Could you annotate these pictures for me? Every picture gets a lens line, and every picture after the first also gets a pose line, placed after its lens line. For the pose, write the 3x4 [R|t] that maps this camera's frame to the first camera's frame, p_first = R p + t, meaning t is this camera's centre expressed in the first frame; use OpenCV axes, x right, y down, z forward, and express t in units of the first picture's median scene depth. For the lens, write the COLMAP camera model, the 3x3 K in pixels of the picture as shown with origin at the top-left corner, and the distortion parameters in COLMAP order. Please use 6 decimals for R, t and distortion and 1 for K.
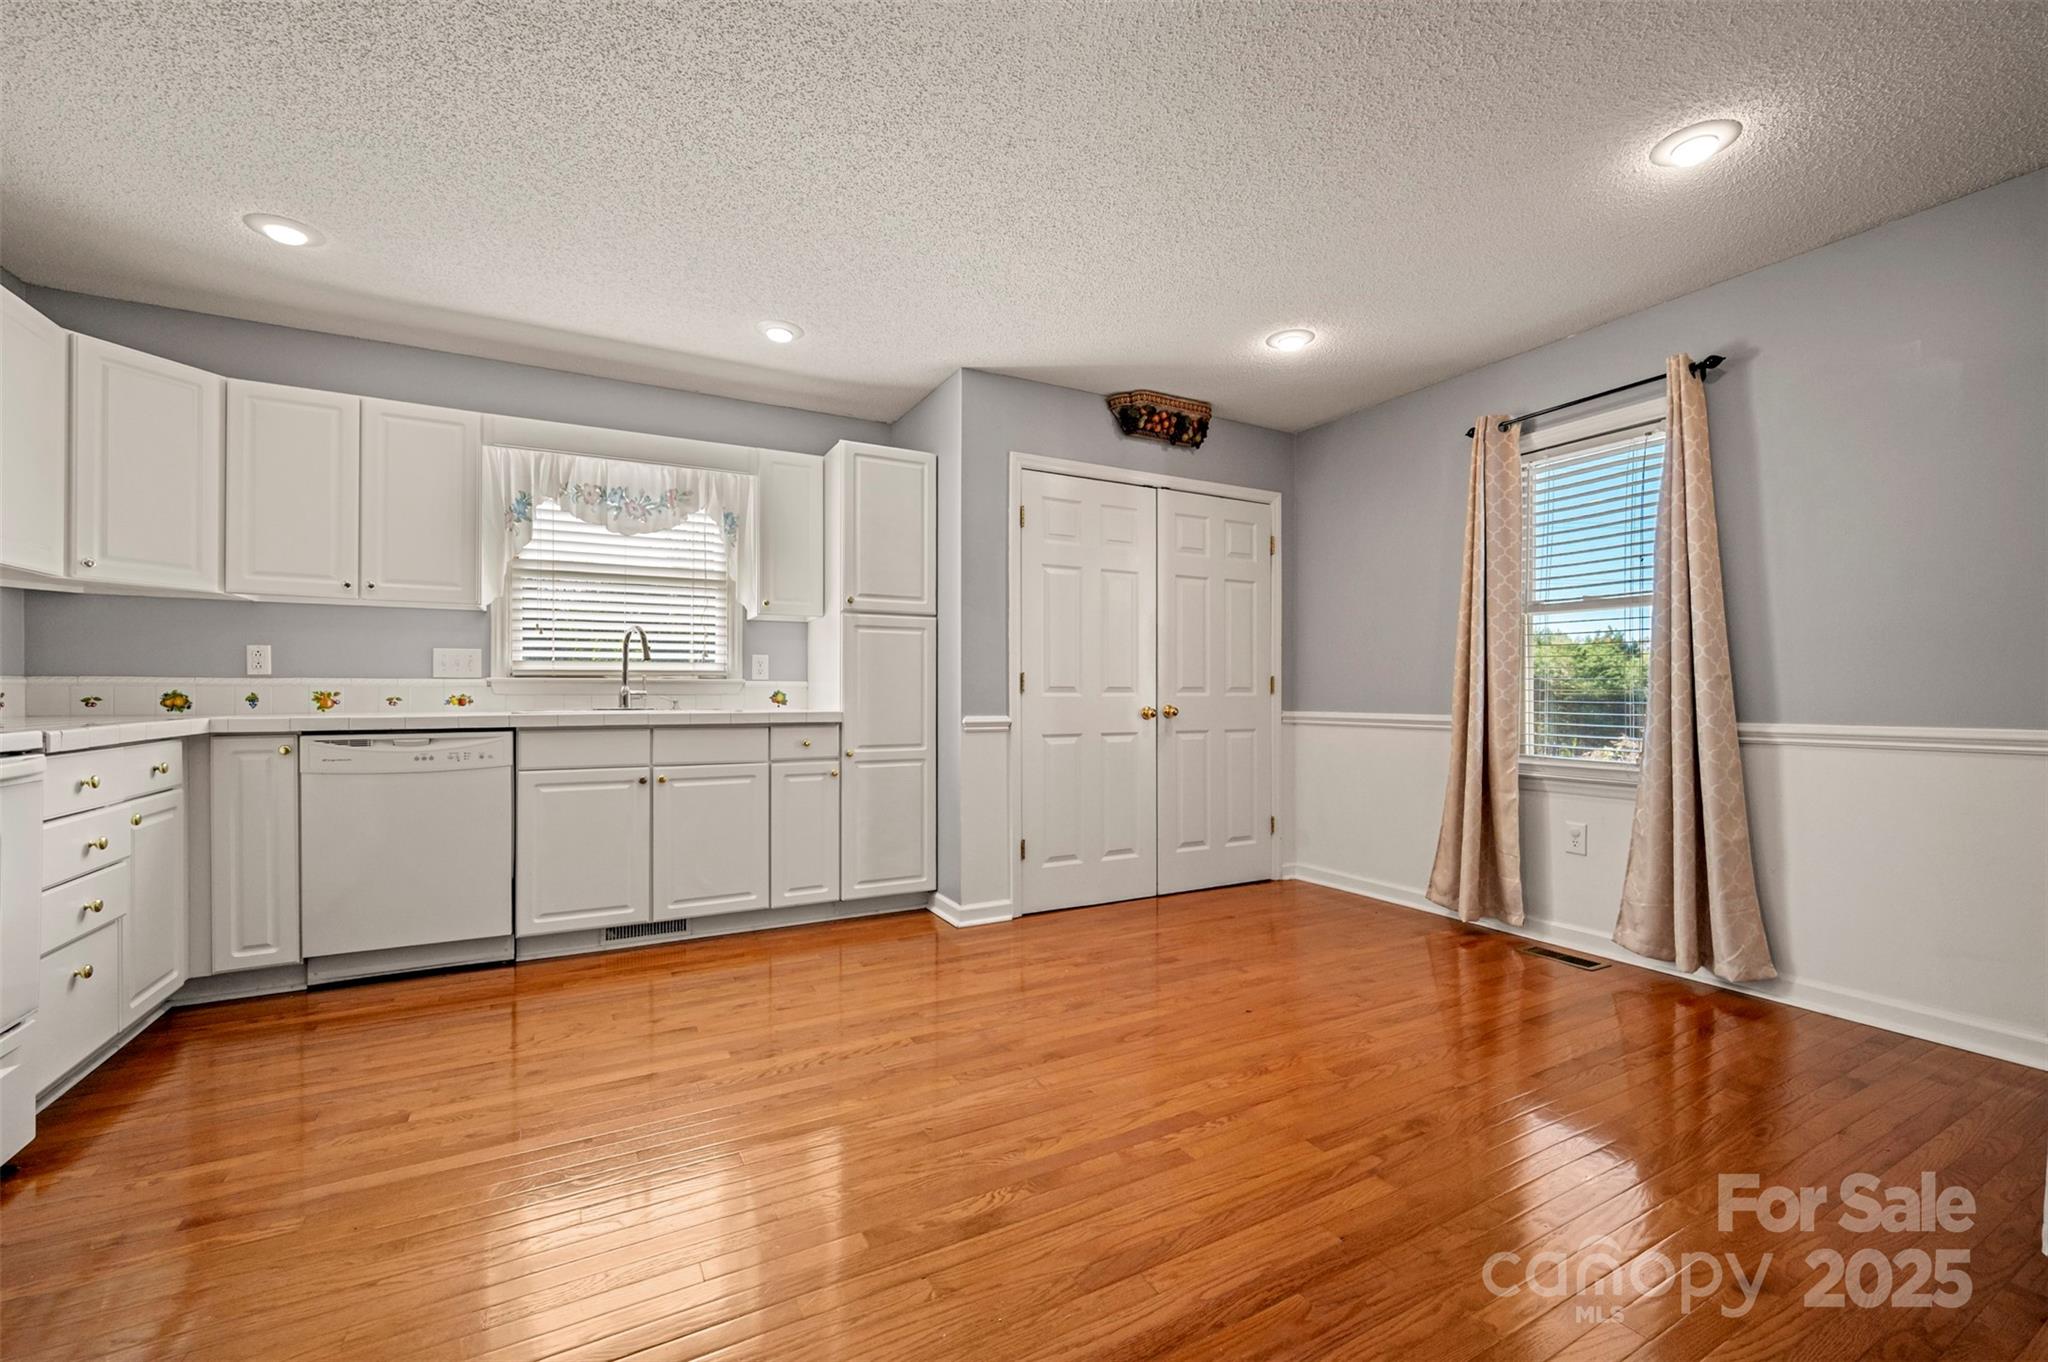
lens RADIAL K [[842.8, 0, 1032.1], [0, 842.8, 690.7], [0, 0, 1]] dist [-0.000857, -0.000289]
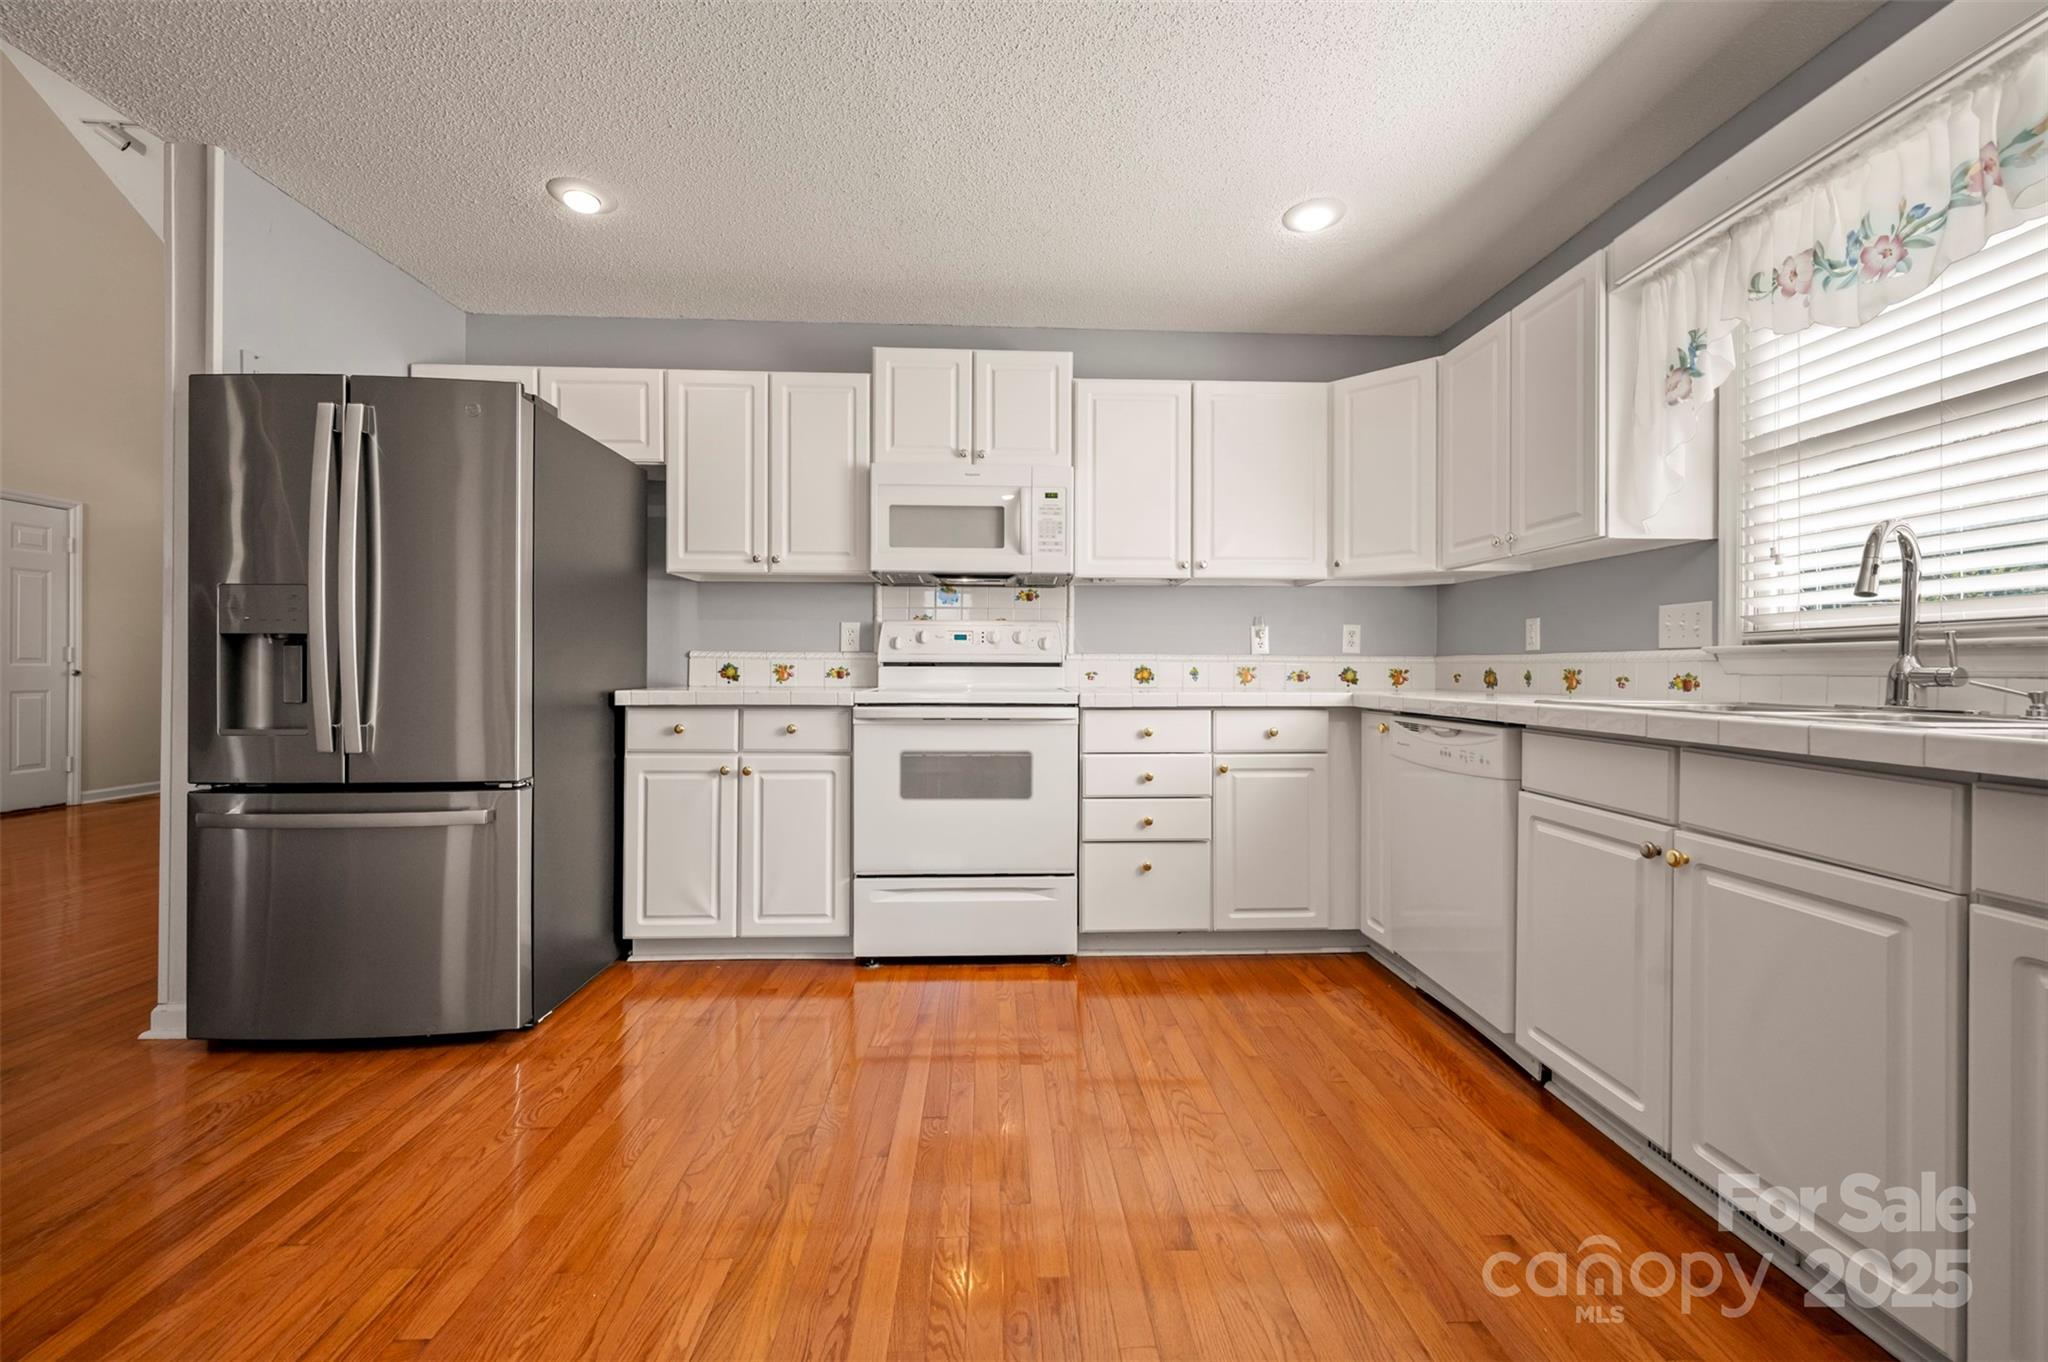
lens RADIAL K [[822.7, 0, 1064.9], [0, 822.7, 668.5], [0, 0, 1]] dist [0.007298, -0.000109]
pose [[-0.418956, -0.001844, -0.908005, 0.103509], [-0.003616, 0.999993, -0.000363, 0.002665], [0.907999, 0.003131, -0.418960, 0.831716]]
